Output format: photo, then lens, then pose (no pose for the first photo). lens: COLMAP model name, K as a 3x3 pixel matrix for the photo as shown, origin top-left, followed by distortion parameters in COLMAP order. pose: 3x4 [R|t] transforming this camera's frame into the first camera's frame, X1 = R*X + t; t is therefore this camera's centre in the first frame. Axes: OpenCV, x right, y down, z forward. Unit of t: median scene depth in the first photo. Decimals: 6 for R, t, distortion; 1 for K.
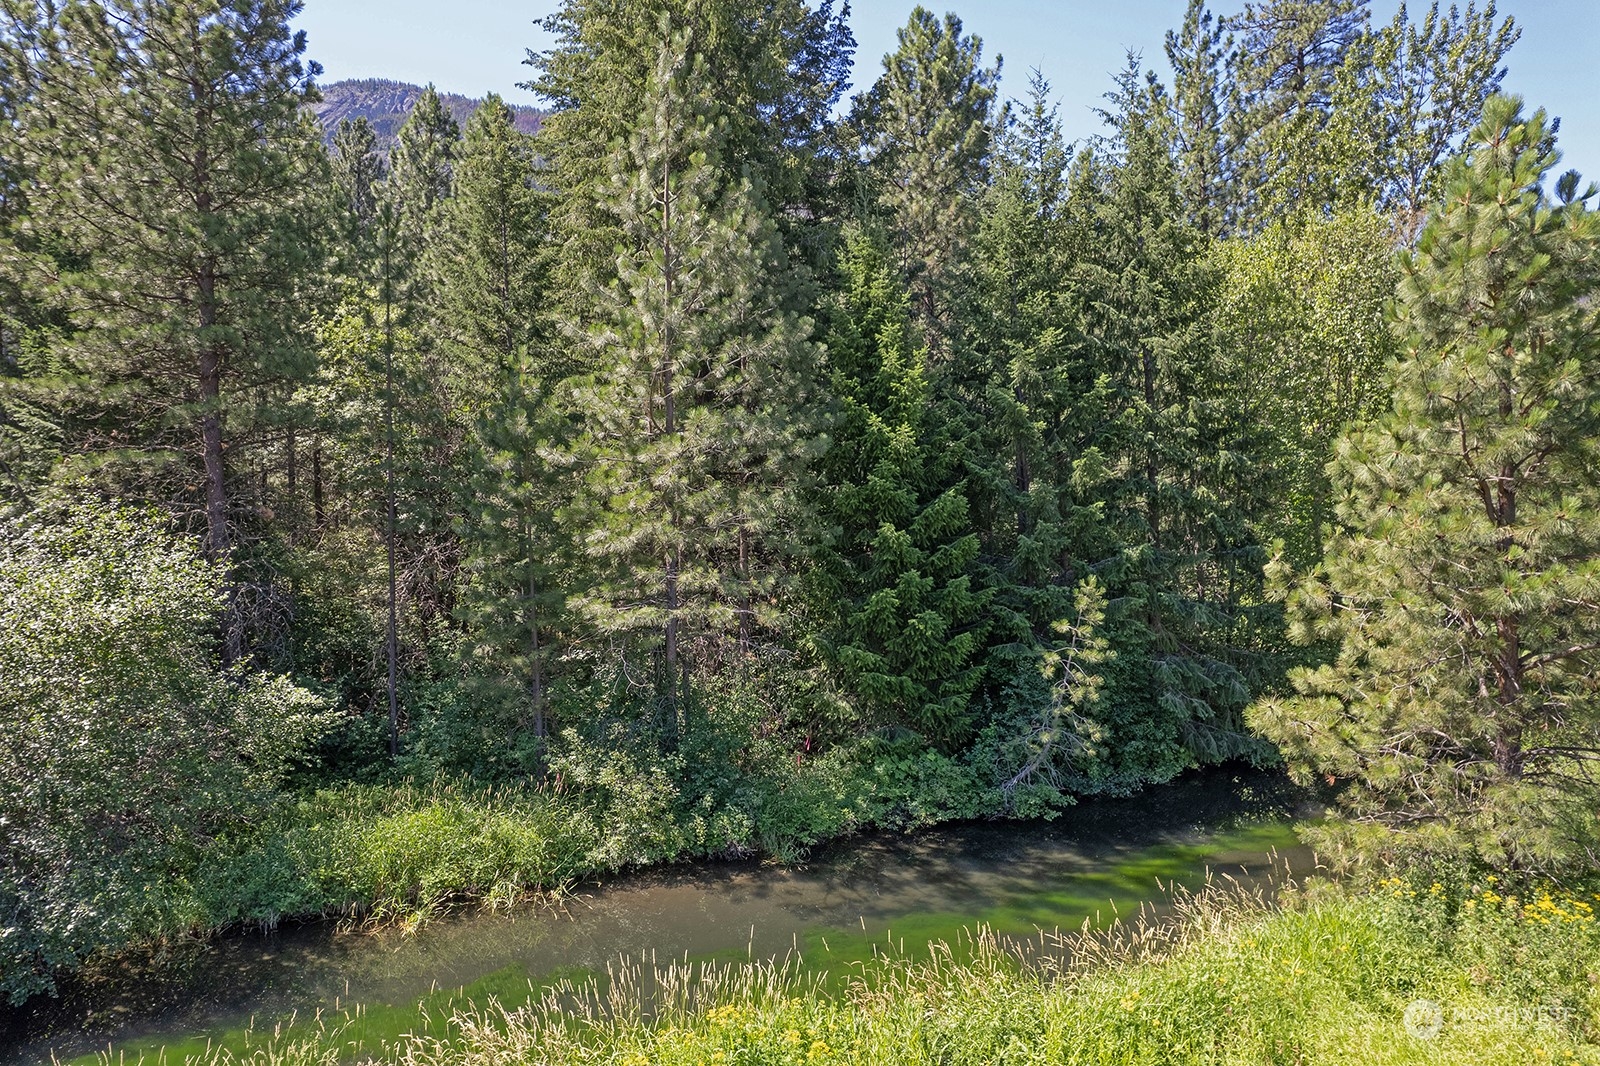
lens RADIAL K [[1035.8, 0, 800.0], [0, 1035.8, 533.0], [0, 0, 1]] dist [-0.084818, 0.080075]
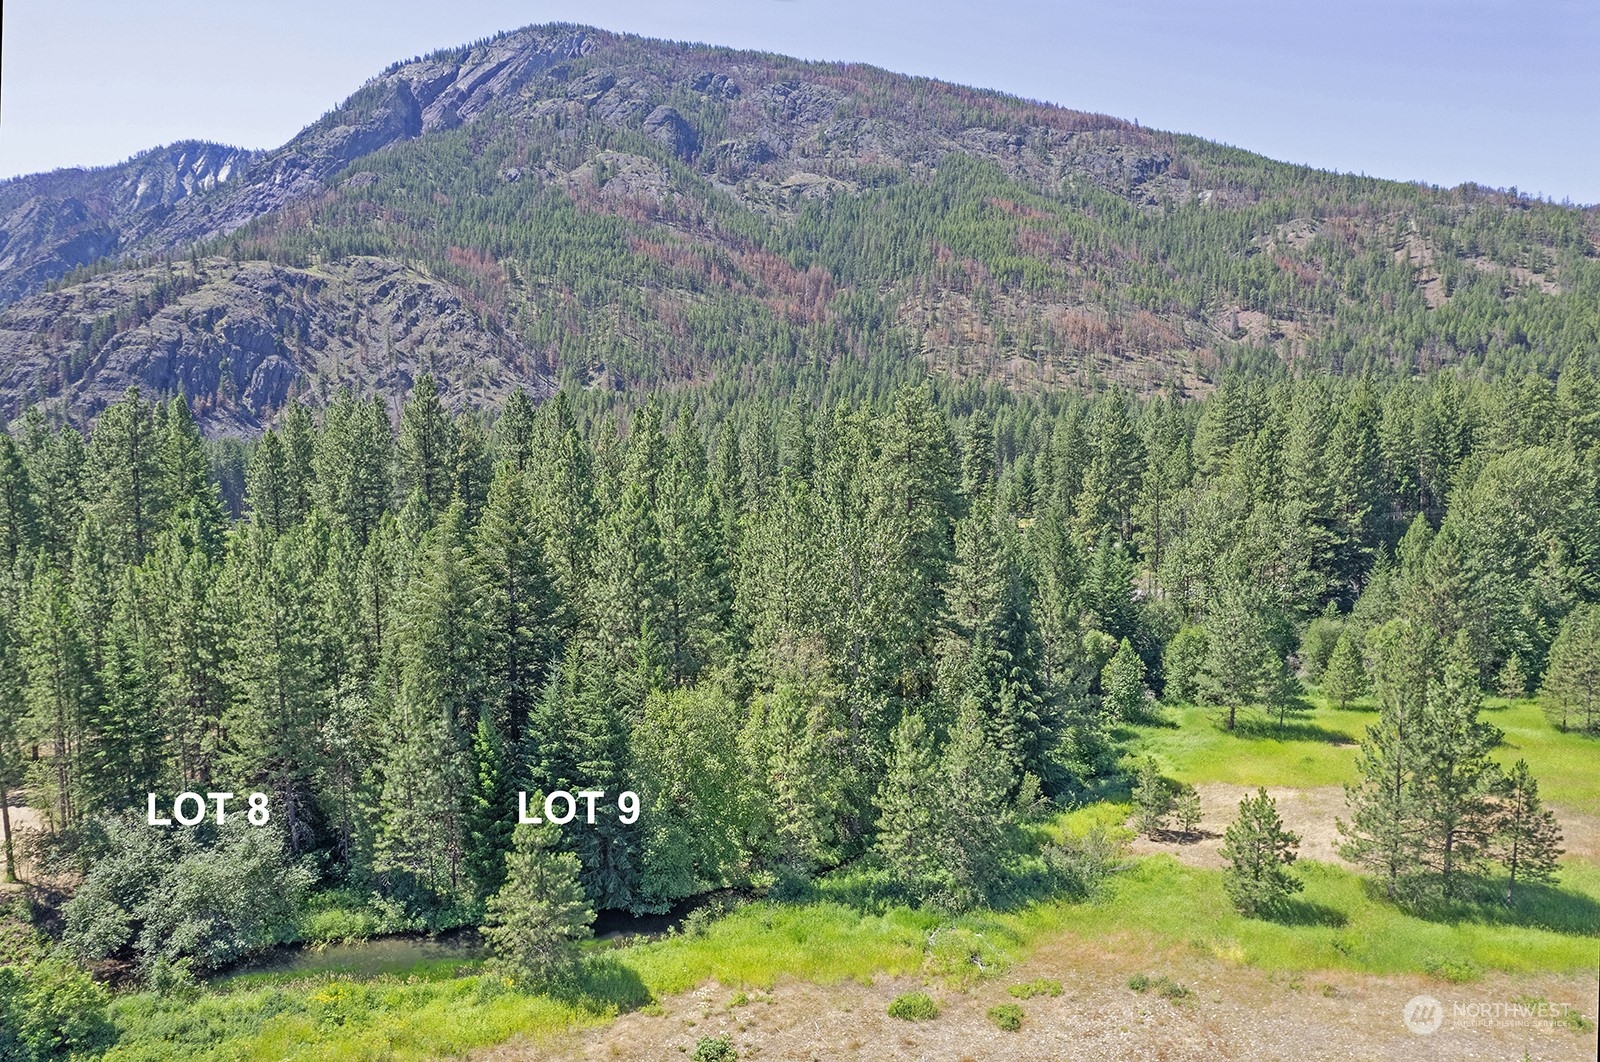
lens RADIAL K [[1049.9, 0, 800.0], [0, 1049.9, 531.0], [0, 0, 1]] dist [-0.067953, 0.038296]
pose [[0.984905, 0.036289, -0.169251, 1.703739], [-0.023359, 0.996698, 0.077770, -1.303160], [0.171515, -0.072643, 0.982500, -2.047921]]
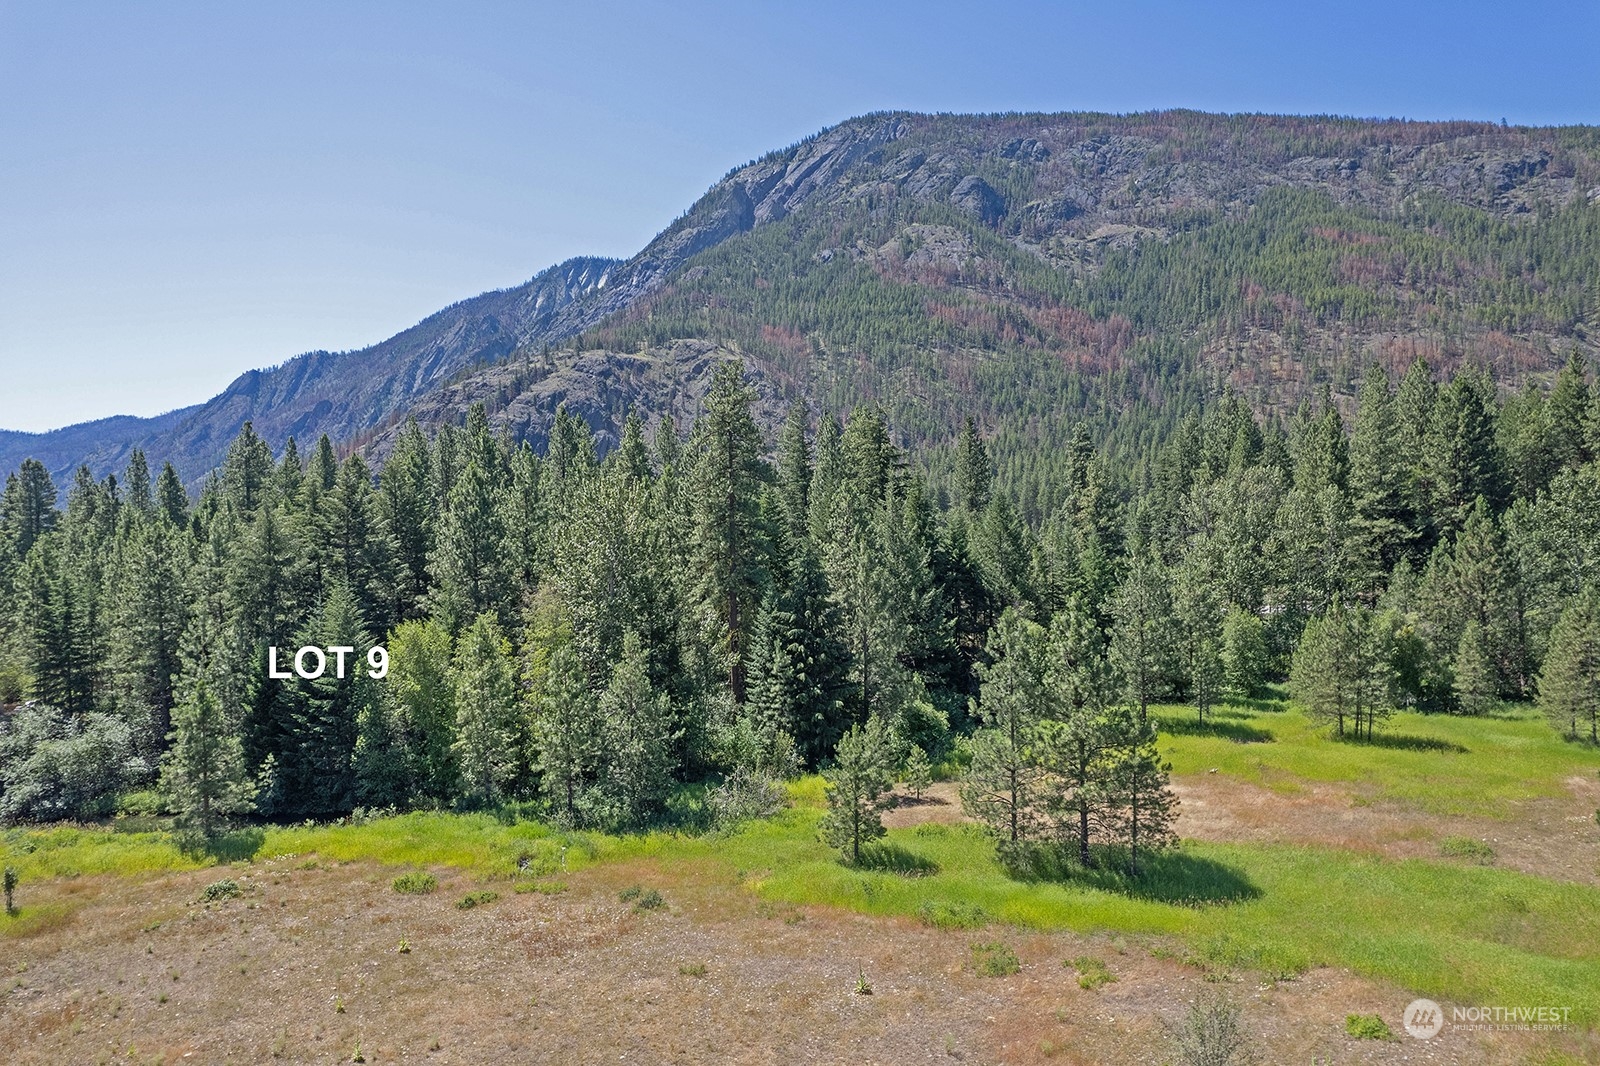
lens RADIAL K [[1035.8, 0, 800.0], [0, 1035.8, 533.0], [0, 0, 1]] dist [-0.084818, 0.080075]
pose [[0.872642, 0.005019, -0.488335, 4.080760], [0.005327, 0.999790, 0.019796, -0.889858], [0.488332, -0.019877, 0.872431, -1.381533]]
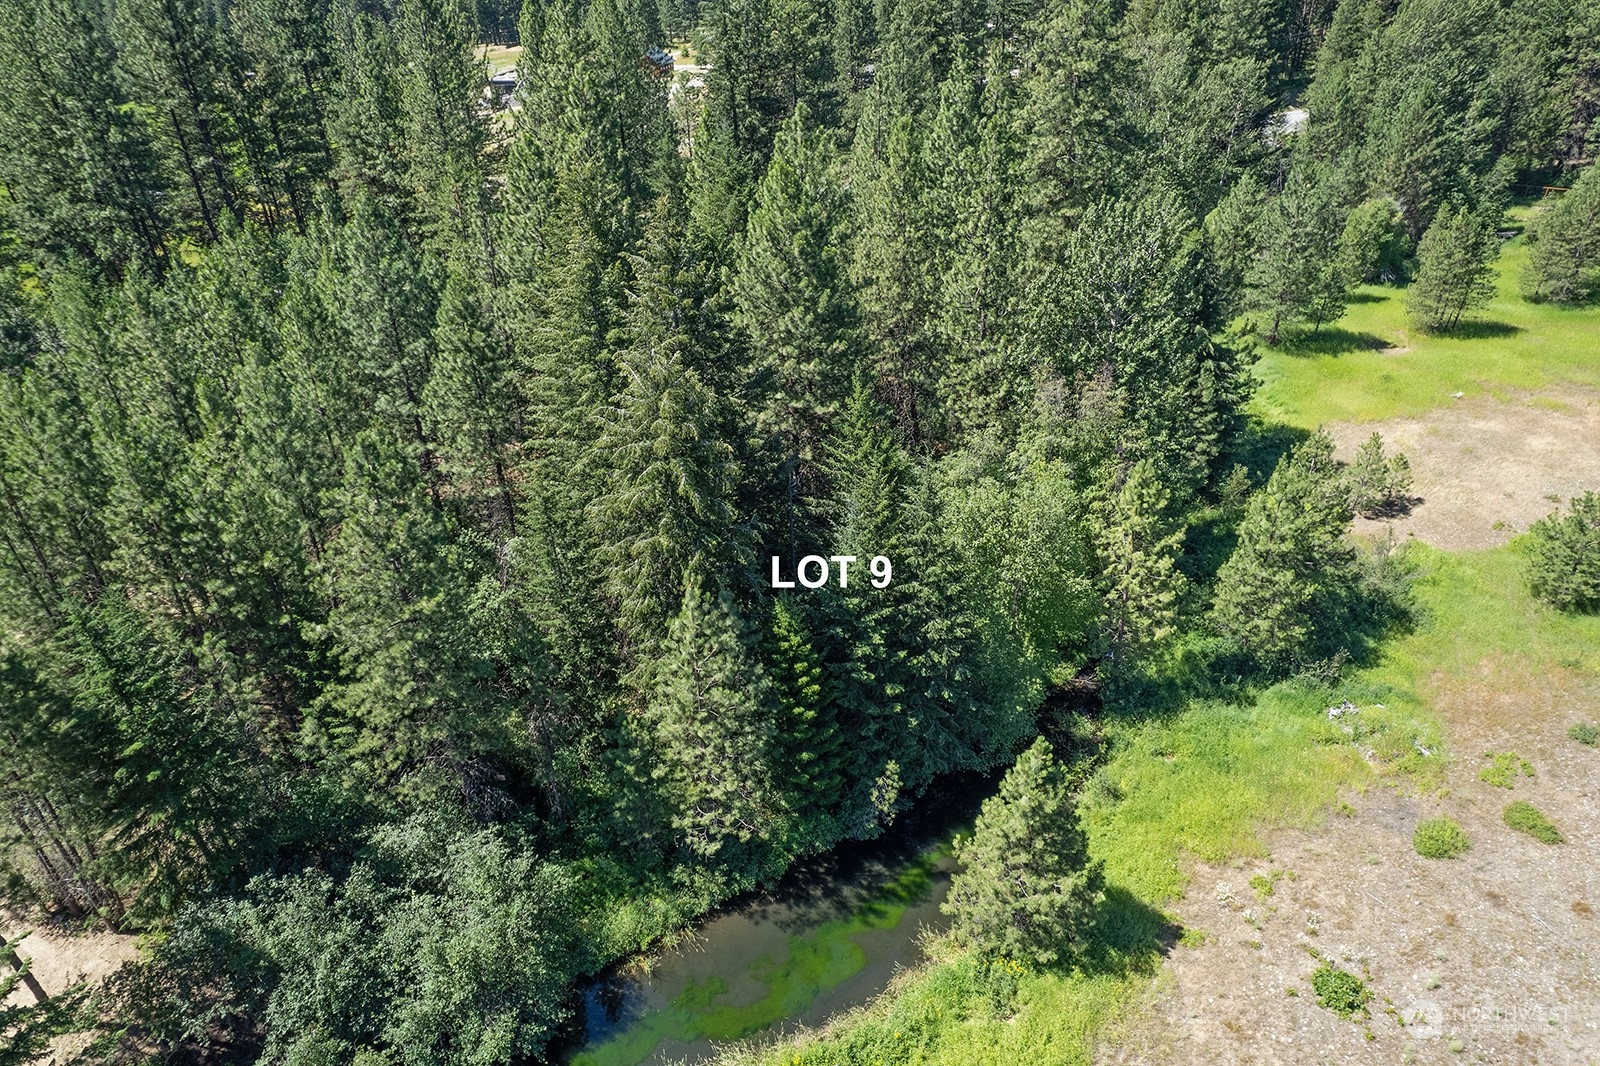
lens RADIAL K [[1035.8, 0, 800.0], [0, 1035.8, 533.0], [0, 0, 1]] dist [-0.084818, 0.080075]
pose [[0.980814, -0.107050, 0.162923, -0.253992], [0.012178, 0.867752, 0.496849, -1.650966], [-0.194564, -0.485332, 0.852407, -0.708526]]
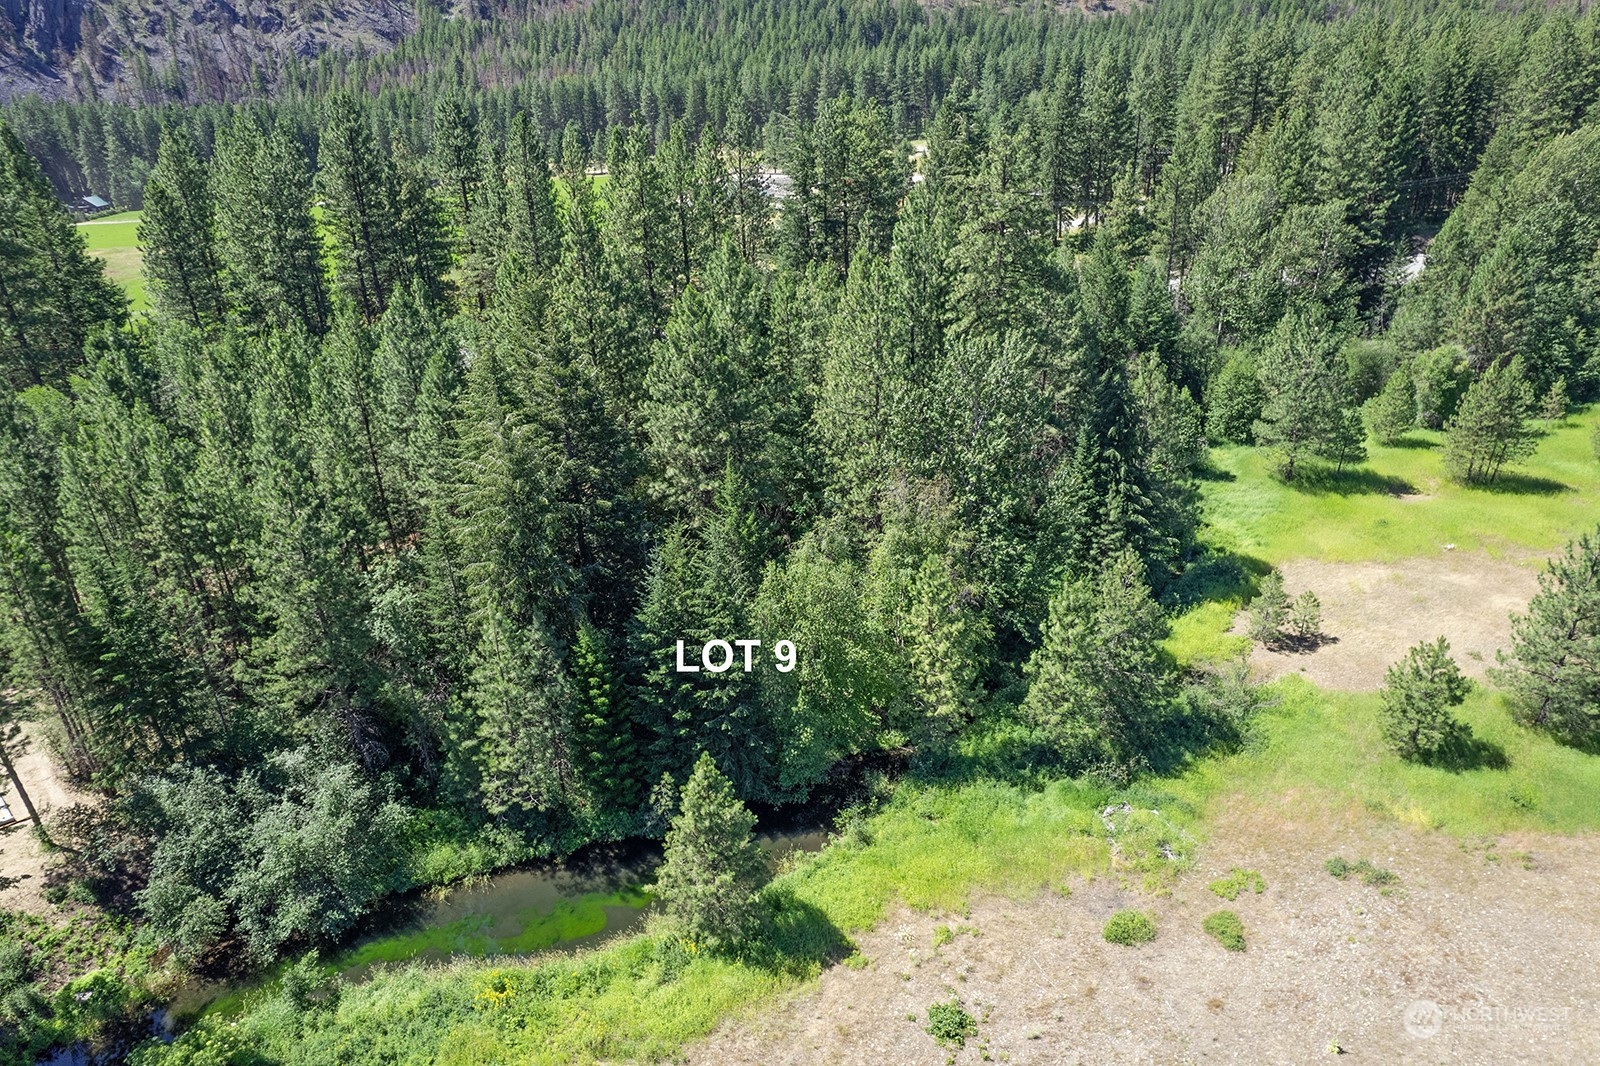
lens RADIAL K [[1035.8, 0, 800.0], [0, 1035.8, 533.0], [0, 0, 1]] dist [-0.084818, 0.080075]
pose [[0.998307, 0.019638, -0.054752, 0.843039], [0.005068, 0.908341, 0.418199, -1.839502], [0.057946, -0.417769, 0.906704, -1.324164]]
